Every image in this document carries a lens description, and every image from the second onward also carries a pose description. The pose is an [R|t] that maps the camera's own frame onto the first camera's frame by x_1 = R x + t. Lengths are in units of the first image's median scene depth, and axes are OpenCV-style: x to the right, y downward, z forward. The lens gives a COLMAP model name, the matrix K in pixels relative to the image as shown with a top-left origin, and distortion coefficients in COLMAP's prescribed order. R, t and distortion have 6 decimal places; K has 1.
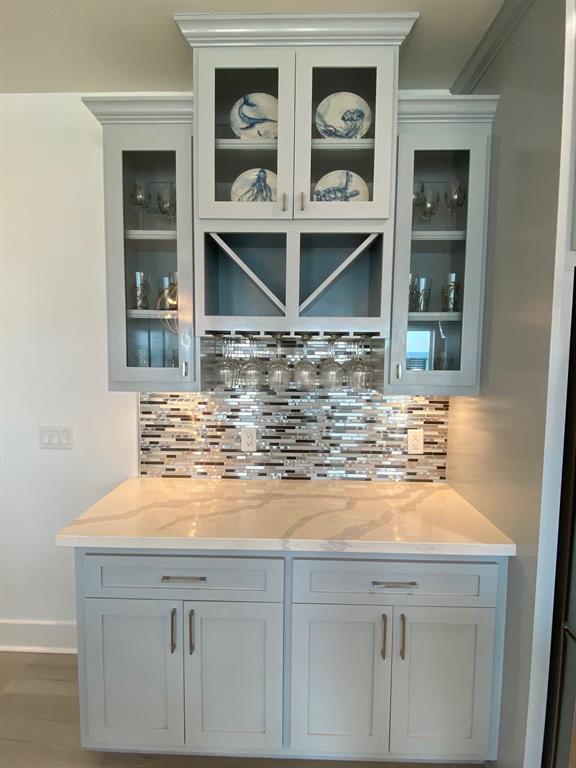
lens RADIAL K [[407.9, 0, 289.9], [0, 407.9, 381.8], [0, 0, 1]] dist [0.001997, -0.003137]
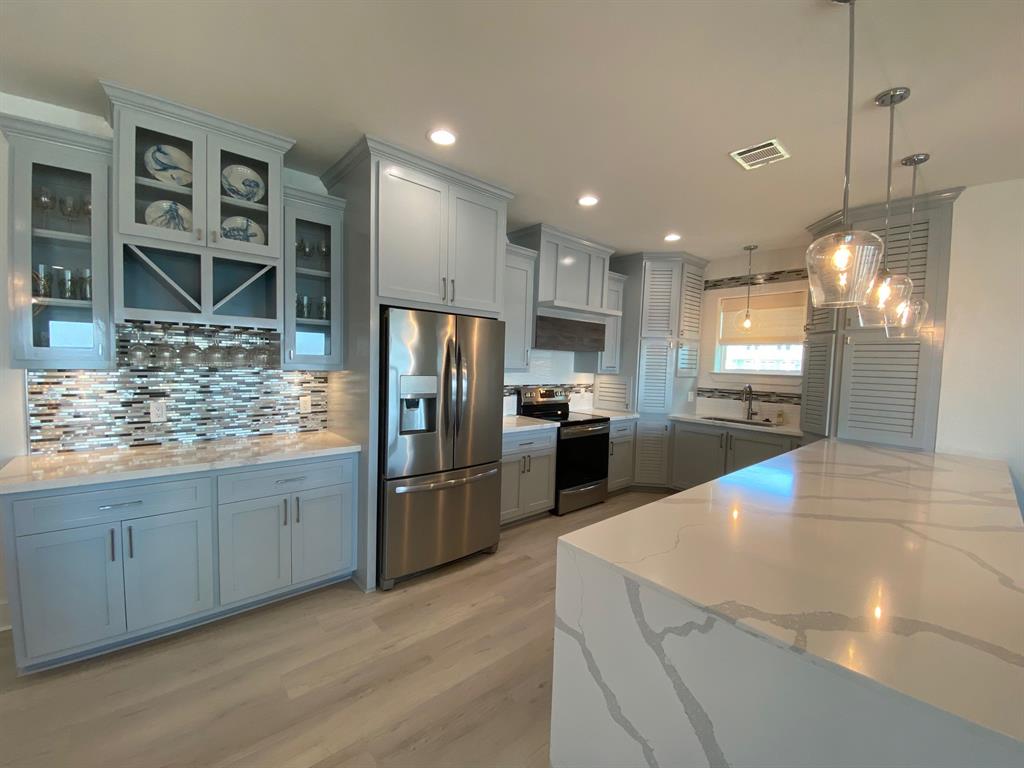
lens RADIAL K [[414.0, 0, 503.6], [0, 414.0, 386.3], [0, 0, 1]] dist [0.000016, -0.006104]
pose [[0.750386, -0.029678, 0.660333, -0.173637], [0.032599, 0.999437, 0.007874, 0.110293], [-0.660195, 0.015618, 0.750932, -0.737635]]
